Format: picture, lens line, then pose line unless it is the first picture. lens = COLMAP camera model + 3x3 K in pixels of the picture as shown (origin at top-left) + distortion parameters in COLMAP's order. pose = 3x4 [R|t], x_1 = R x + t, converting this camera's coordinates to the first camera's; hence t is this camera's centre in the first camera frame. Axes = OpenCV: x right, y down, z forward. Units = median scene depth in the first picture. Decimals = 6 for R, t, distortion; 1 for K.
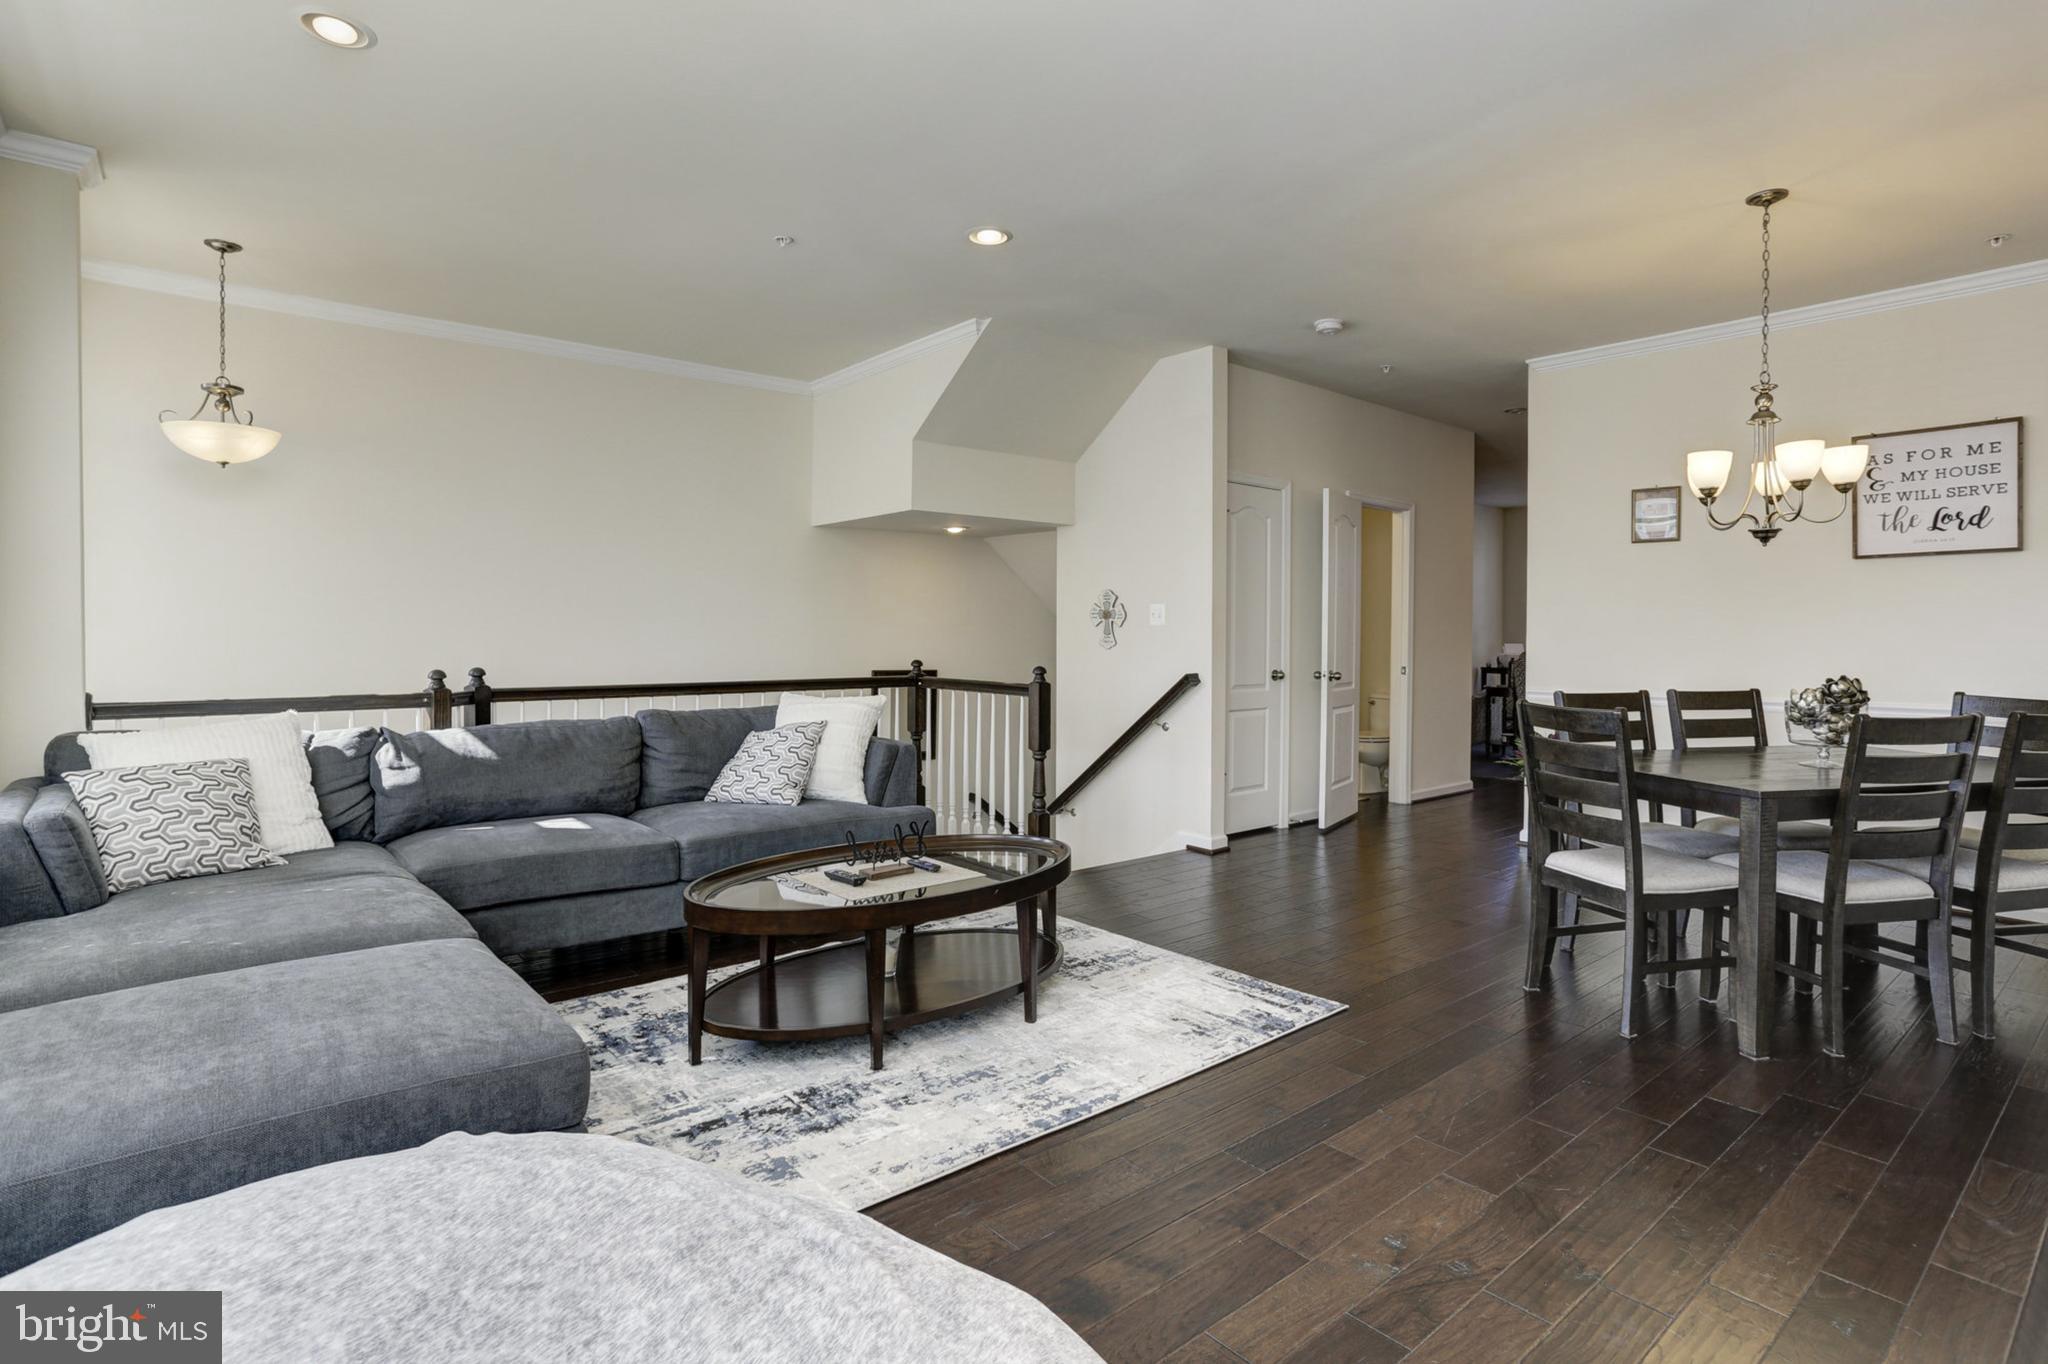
lens RADIAL K [[1032.4, 0, 1024.0], [0, 1032.4, 682.0], [0, 0, 1]] dist [-0.052853, 0.000026]
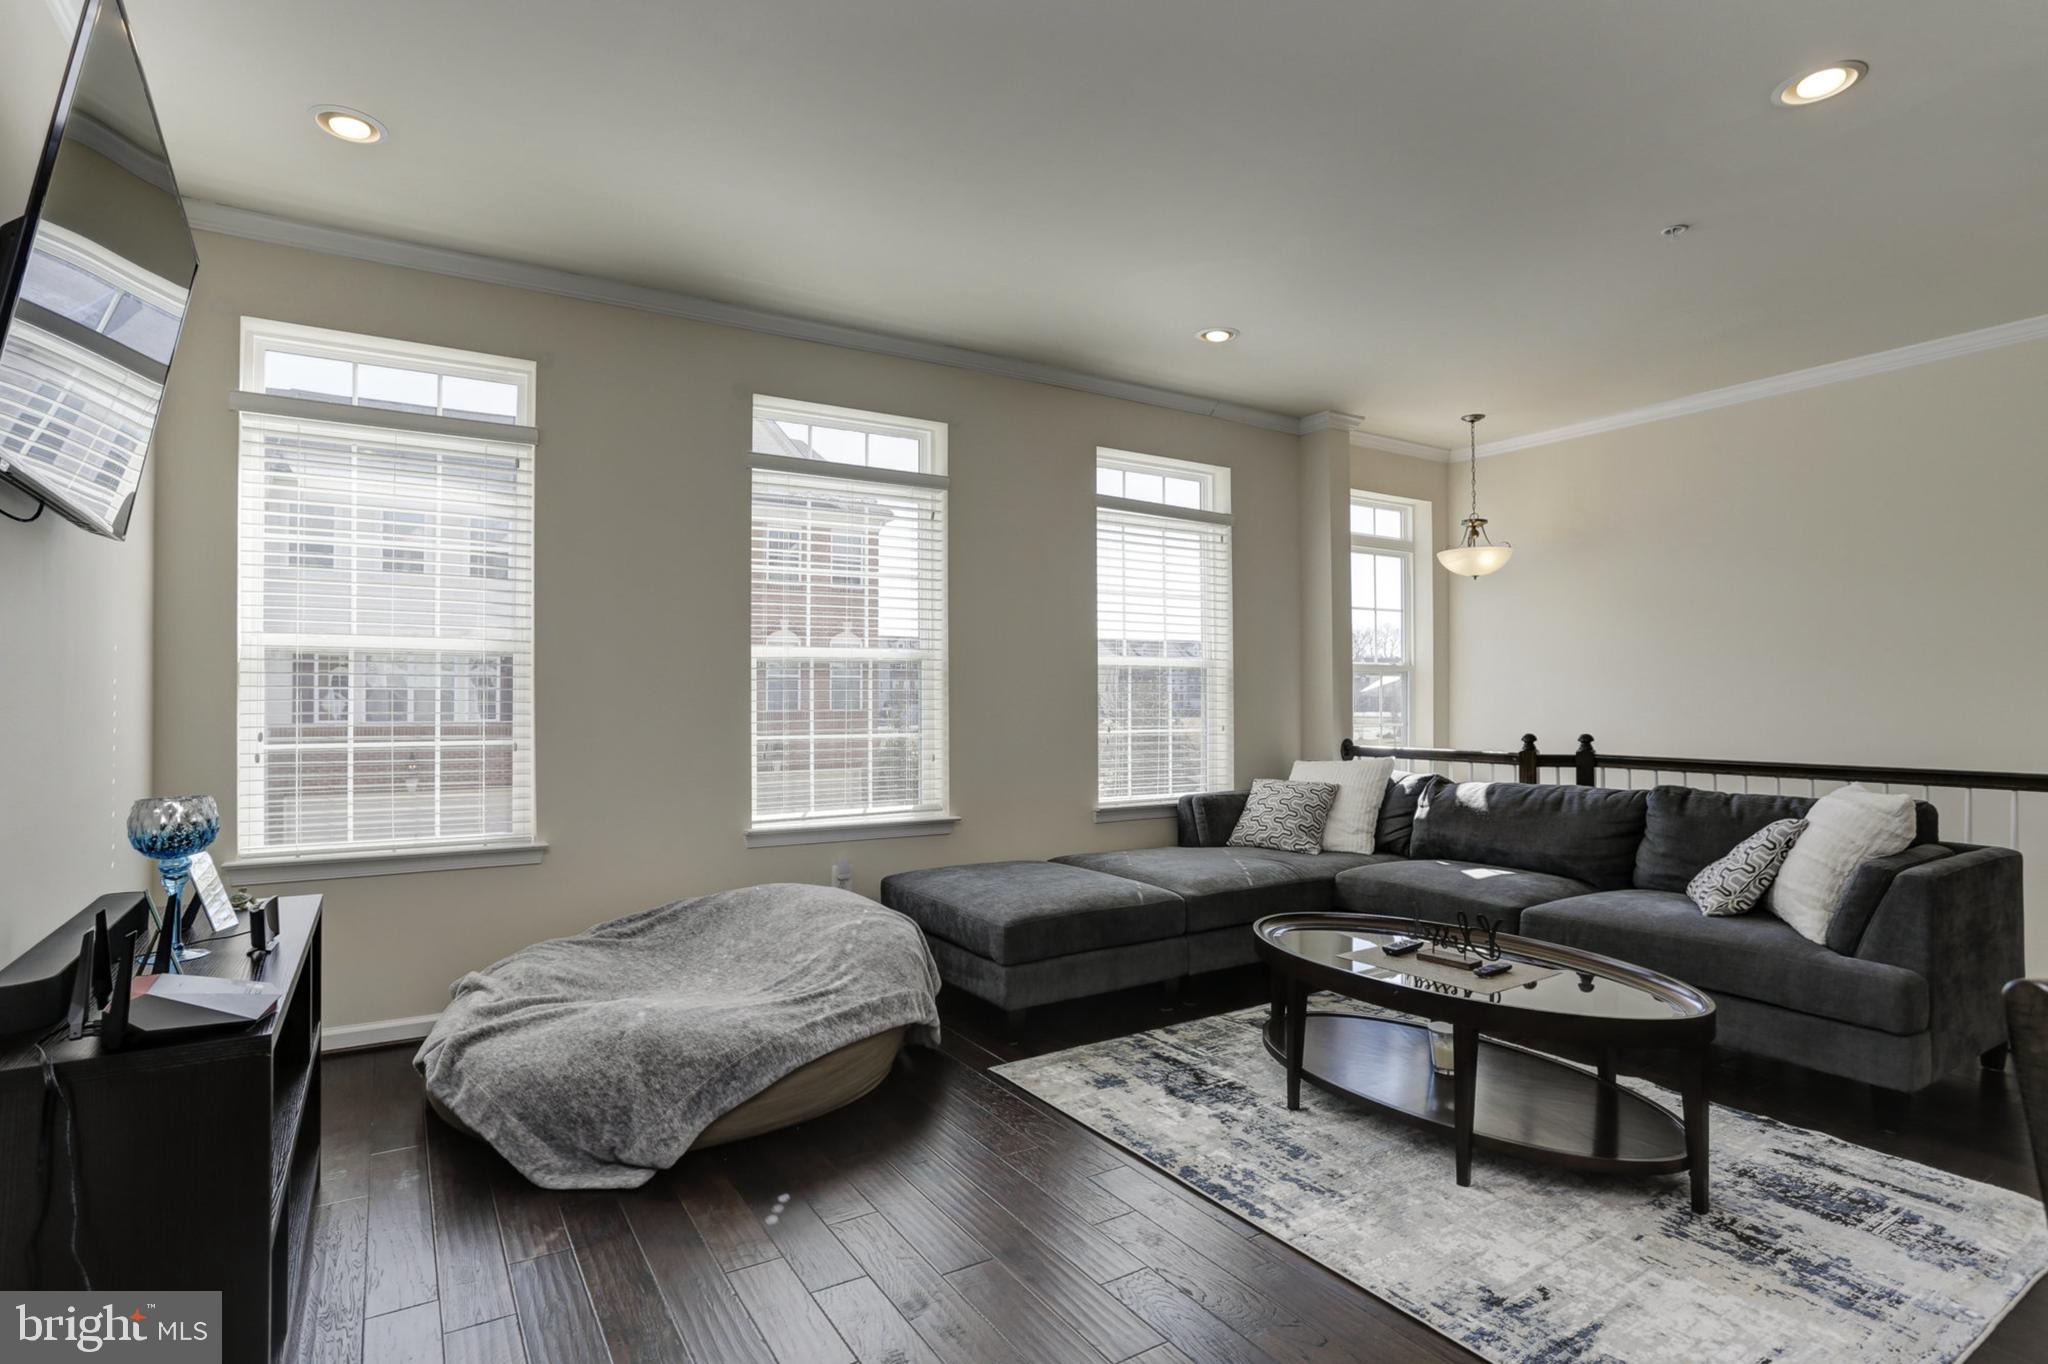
lens RADIAL K [[1012.1, 0, 997.5], [0, 1012.1, 697.4], [0, 0, 1]] dist [-0.061044, 0.030941]
pose [[-0.151051, -0.007786, -0.988495, 0.902928], [-0.047742, 0.998860, -0.000572, -0.034089], [0.987372, 0.047106, -0.151250, 0.805768]]
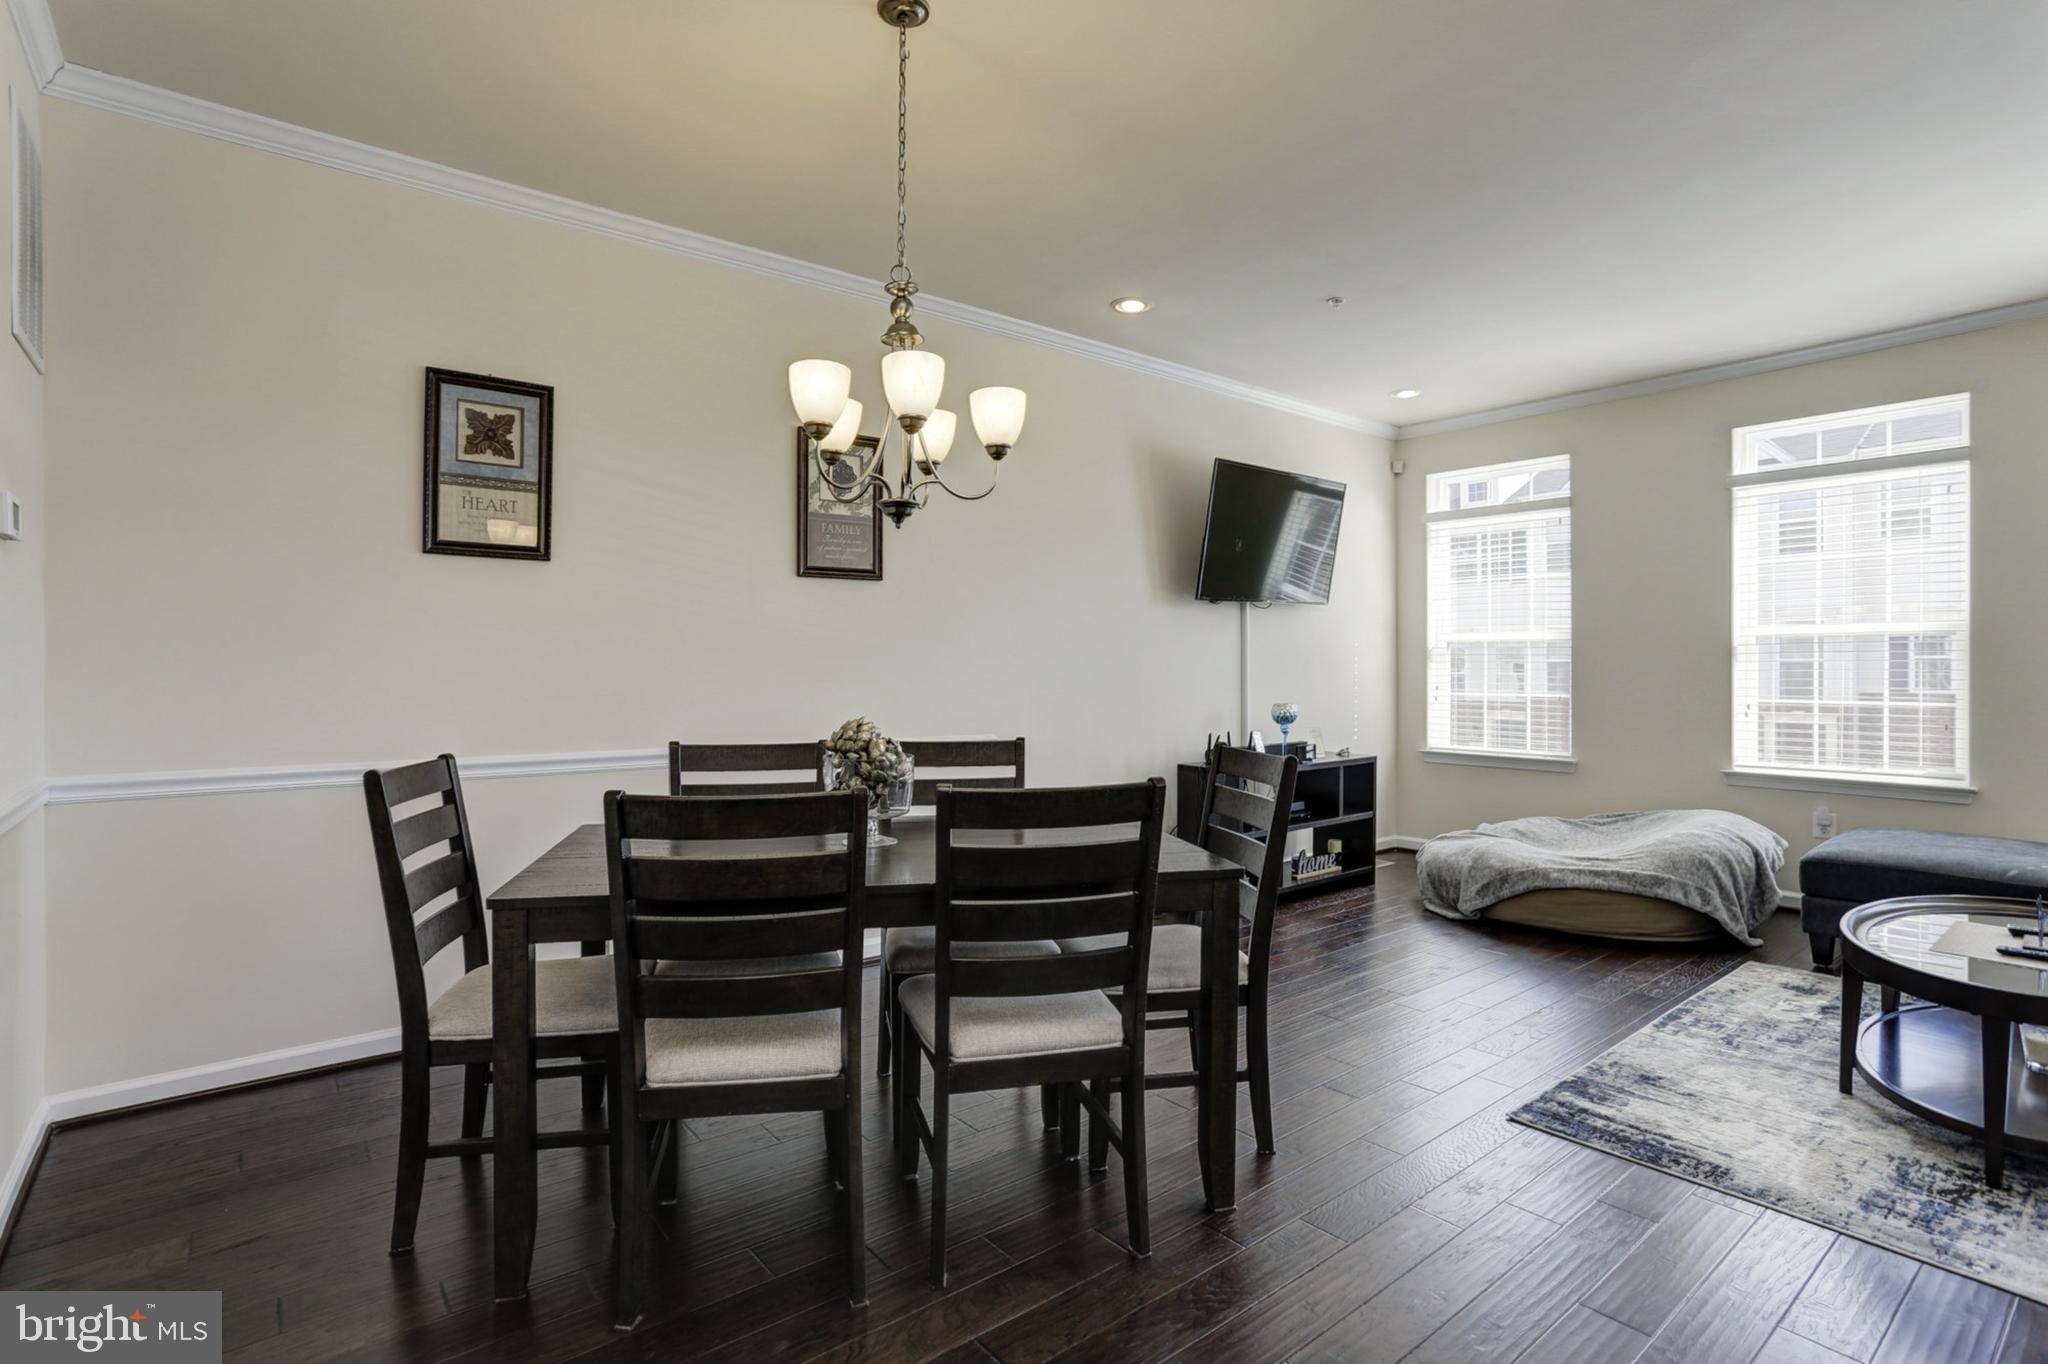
lens RADIAL K [[1005.3, 0, 995.5], [0, 1005.3, 669.1], [0, 0, 1]] dist [-0.070309, 0.043708]
pose [[-0.999194, -0.001813, 0.040112, 0.810037], [0.000304, 0.998610, 0.052713, -0.109342], [-0.040152, 0.052683, -0.997804, 2.066007]]
